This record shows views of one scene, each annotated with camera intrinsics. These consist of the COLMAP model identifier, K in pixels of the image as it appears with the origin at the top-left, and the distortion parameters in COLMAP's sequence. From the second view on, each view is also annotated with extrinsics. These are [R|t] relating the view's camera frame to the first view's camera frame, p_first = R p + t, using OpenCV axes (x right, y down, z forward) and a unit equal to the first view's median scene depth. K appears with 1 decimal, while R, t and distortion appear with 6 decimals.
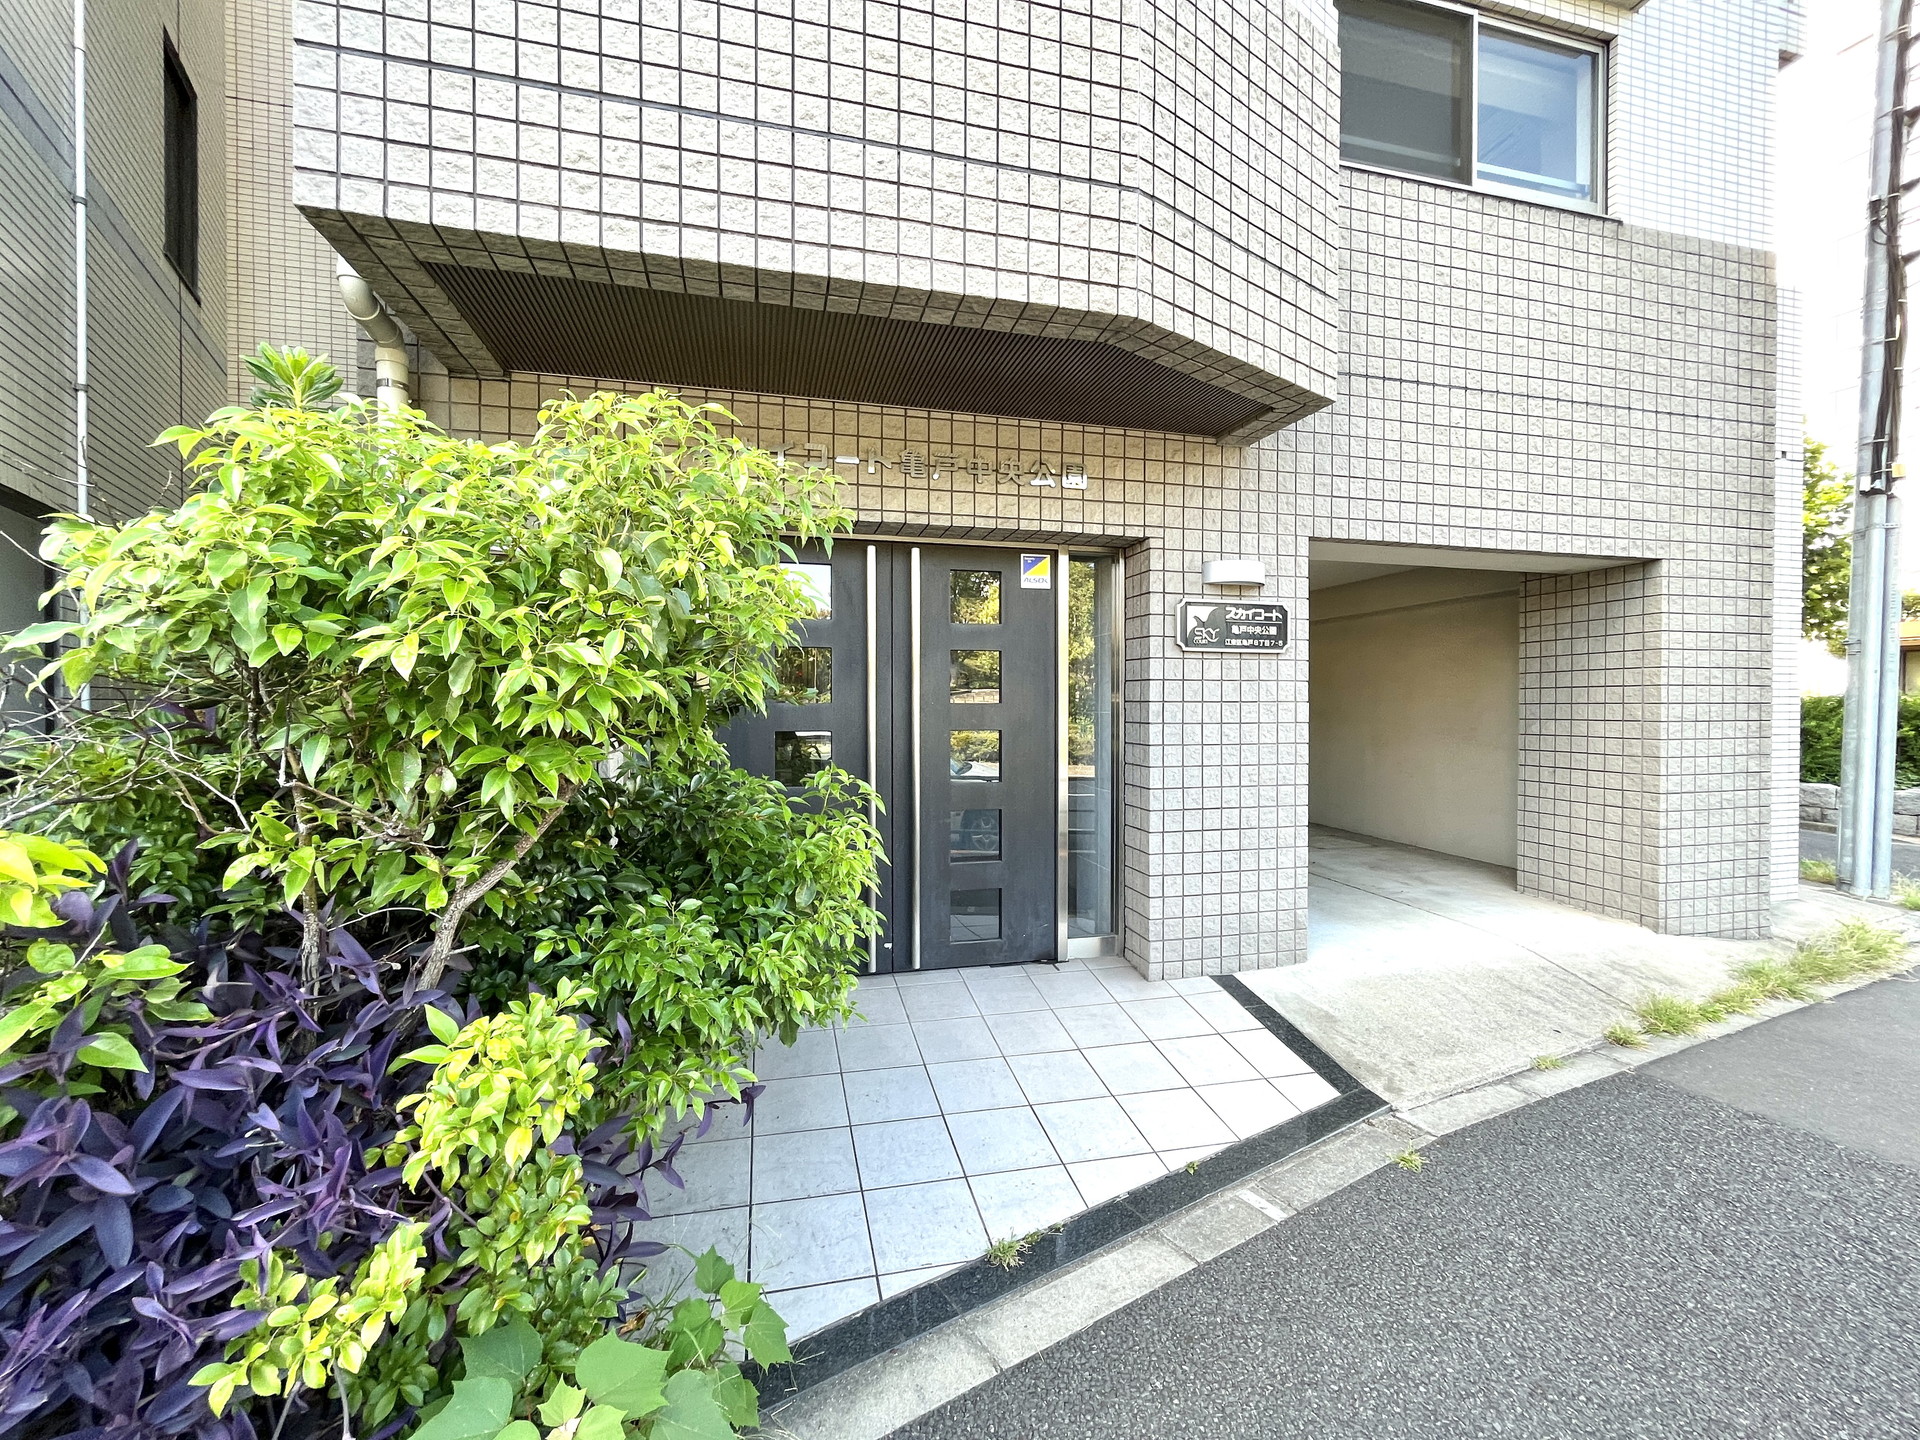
lens RADIAL K [[775.1, 0, 959.3], [0, 775.1, 718.4], [0, 0, 1]] dist [-0.003837, -0.000336]
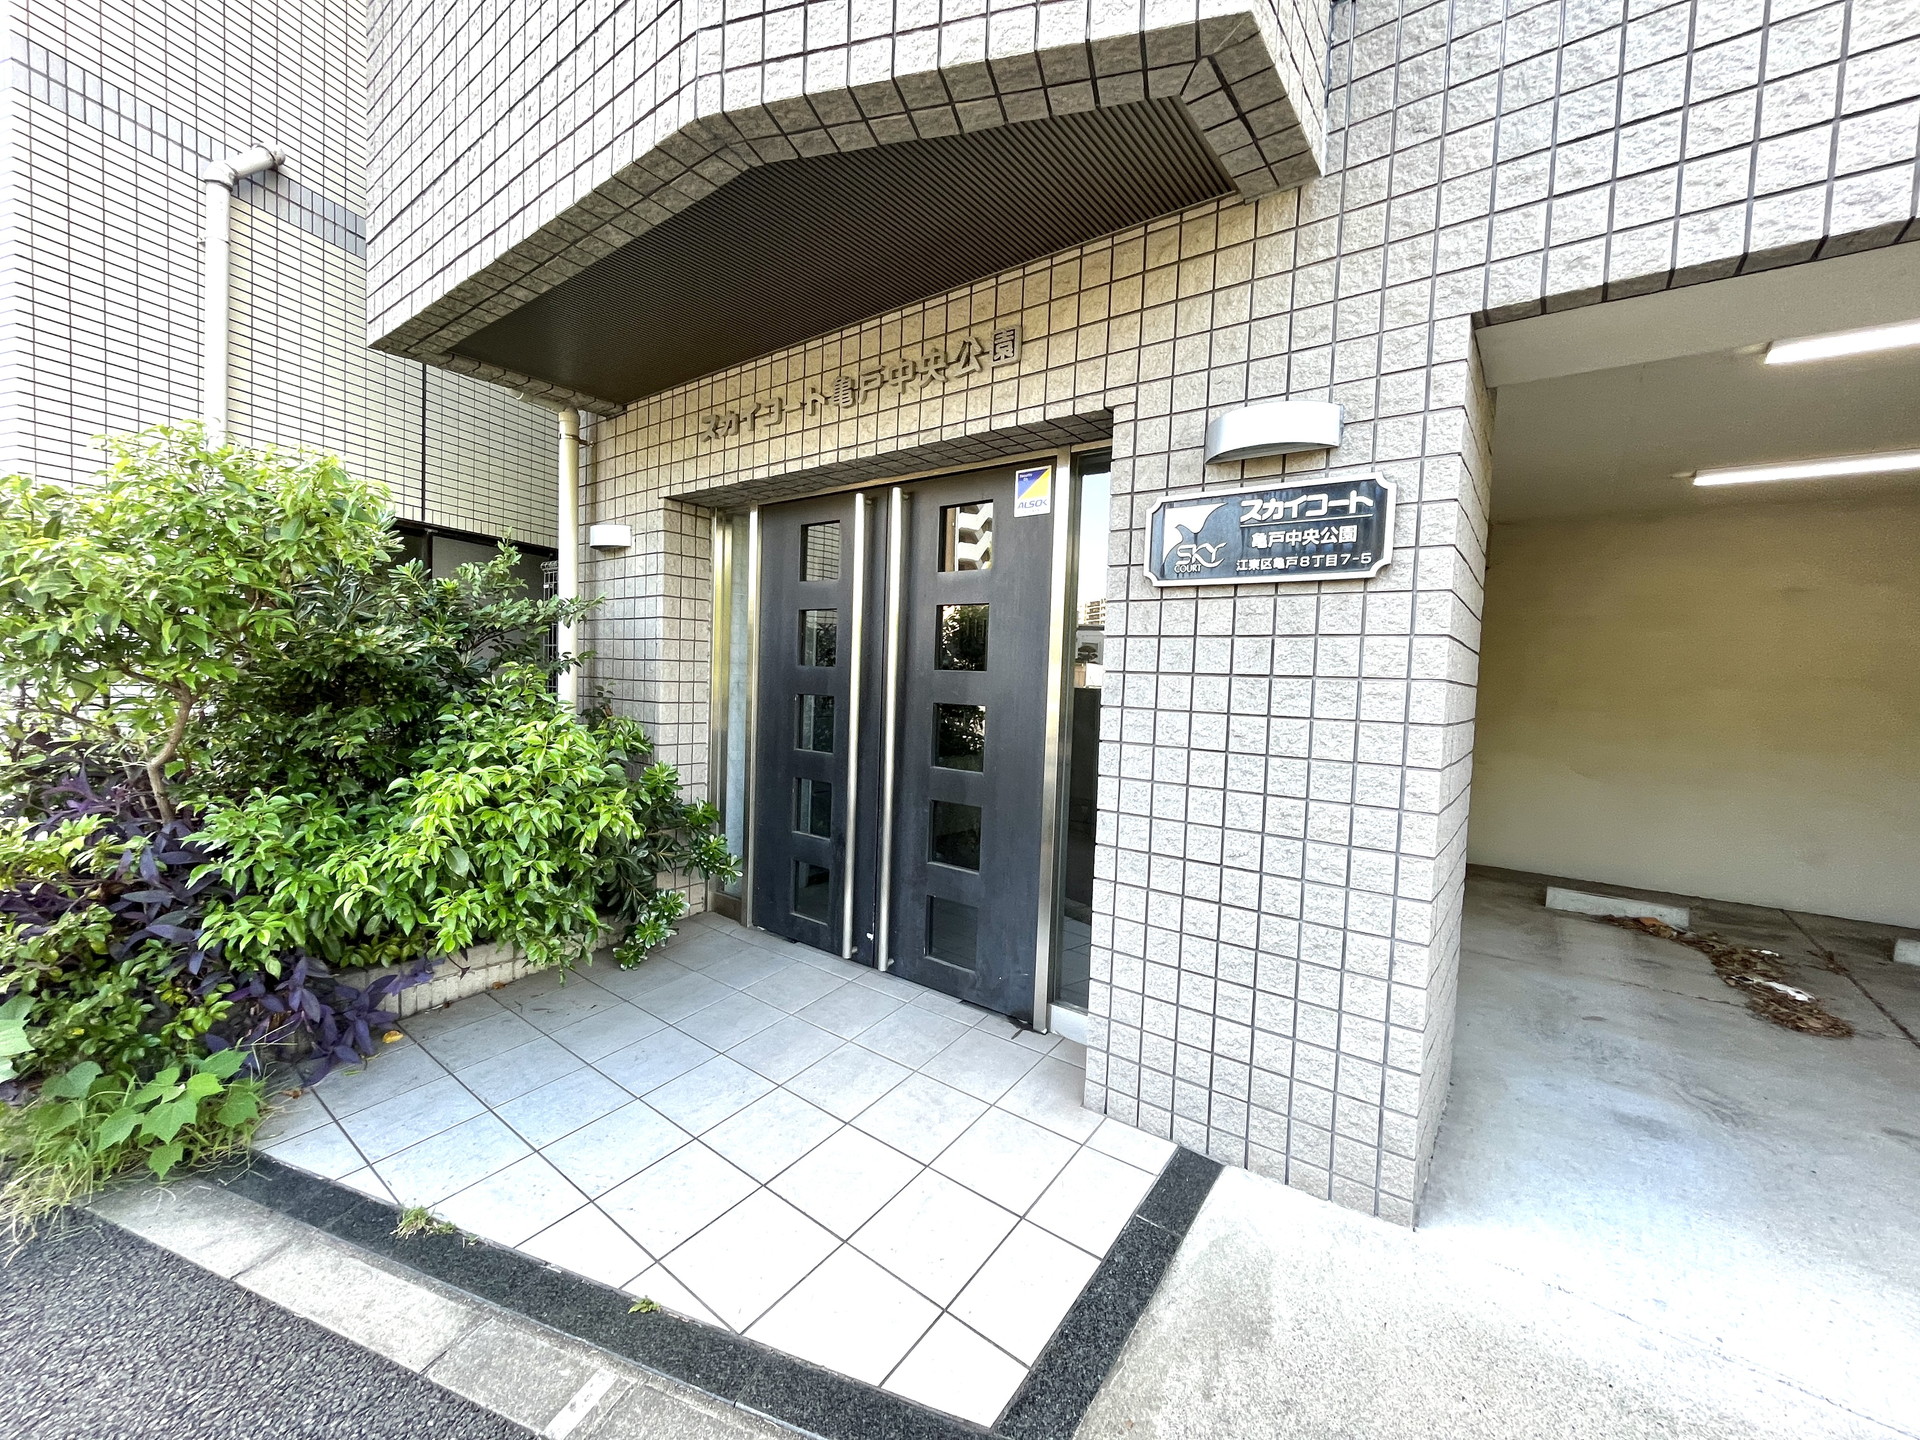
lens RADIAL K [[775.1, 0, 959.3], [0, 775.1, 717.4], [0, 0, 1]] dist [-0.003837, -0.000336]
pose [[0.621867, 0.063756, -0.780523, 0.653379], [-0.047044, 0.997922, 0.044033, -0.006439], [0.781708, 0.009336, 0.623574, 0.505170]]
